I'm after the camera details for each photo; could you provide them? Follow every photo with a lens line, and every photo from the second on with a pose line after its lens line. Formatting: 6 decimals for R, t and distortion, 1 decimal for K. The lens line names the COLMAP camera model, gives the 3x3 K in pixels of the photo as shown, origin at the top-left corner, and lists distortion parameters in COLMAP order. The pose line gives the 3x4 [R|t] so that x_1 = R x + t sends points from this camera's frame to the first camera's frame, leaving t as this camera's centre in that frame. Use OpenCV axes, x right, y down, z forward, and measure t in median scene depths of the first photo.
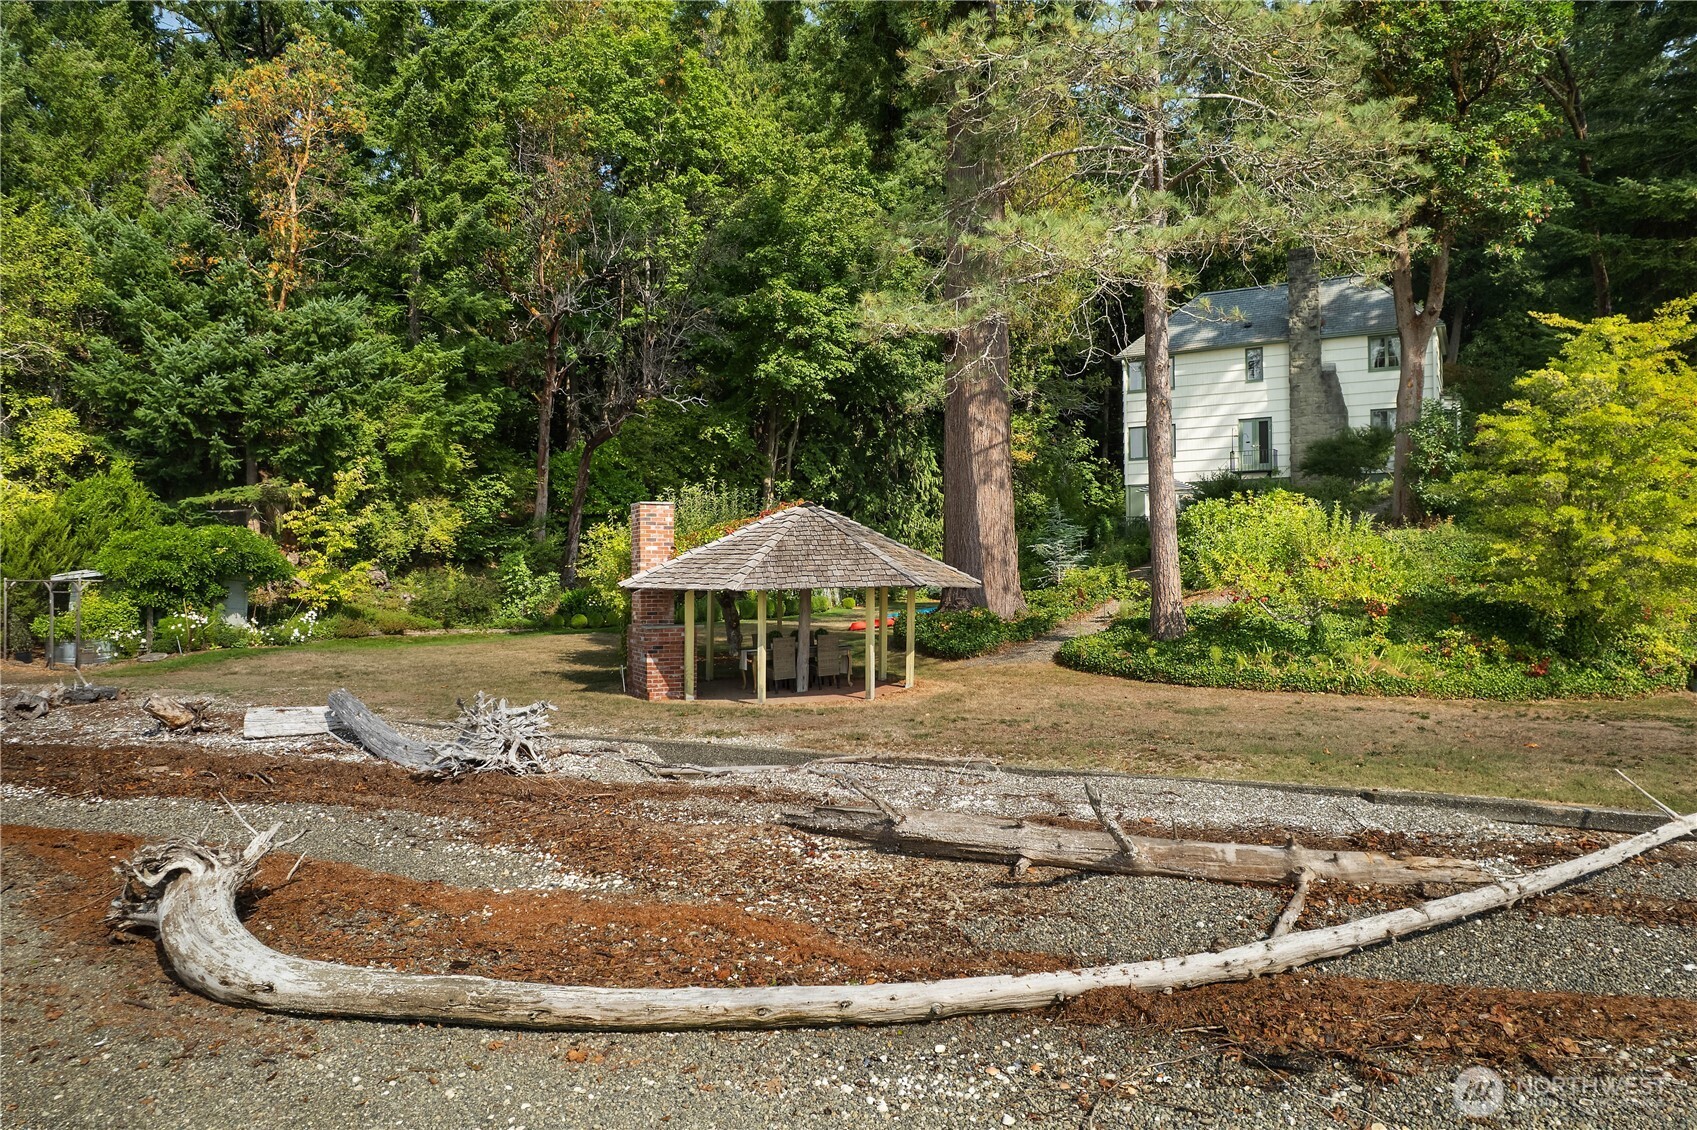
lens RADIAL K [[1089.2, 0, 879.5], [0, 1089.2, 566.1], [0, 0, 1]] dist [-0.083549, 0.075456]
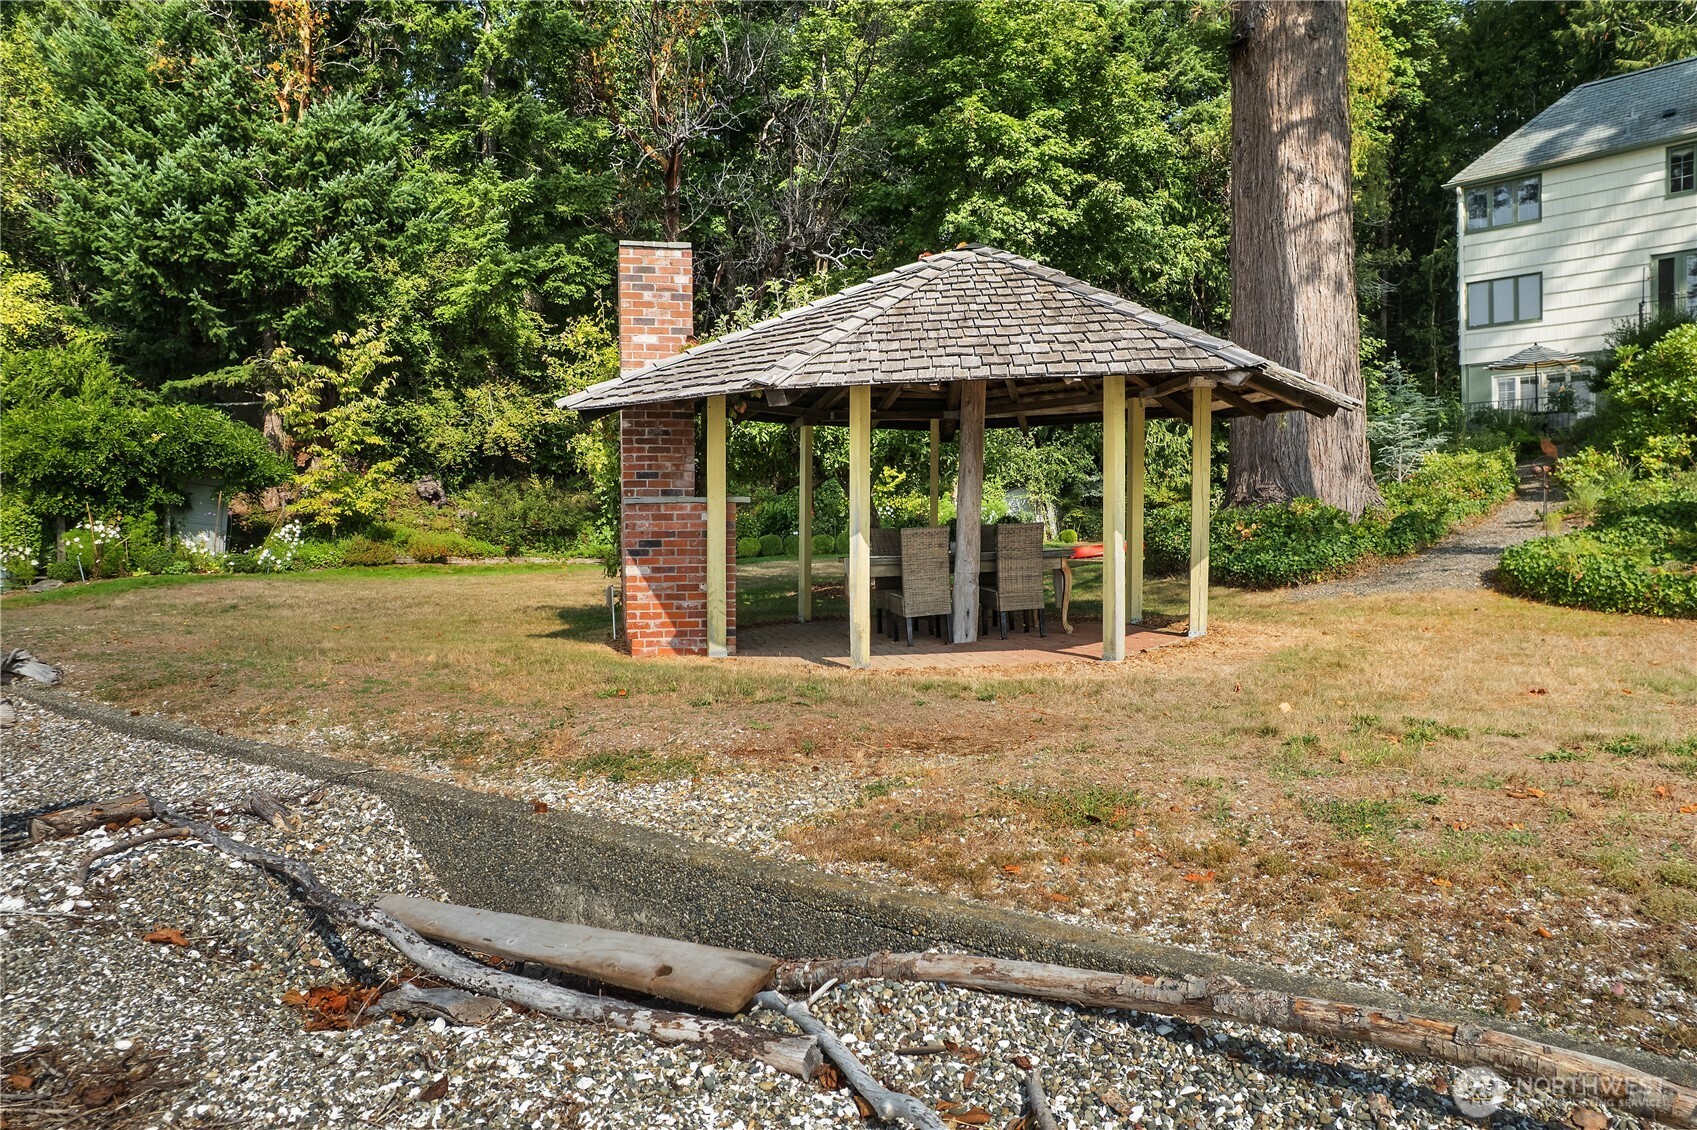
lens RADIAL K [[1089.2, 0, 879.5], [0, 1089.2, 566.1], [0, 0, 1]] dist [-0.083549, 0.075456]
pose [[0.979369, -0.001425, -0.202077, -0.008158], [0.008902, 0.999309, 0.036095, 0.043191], [0.201886, -0.037149, 0.978704, 0.354719]]
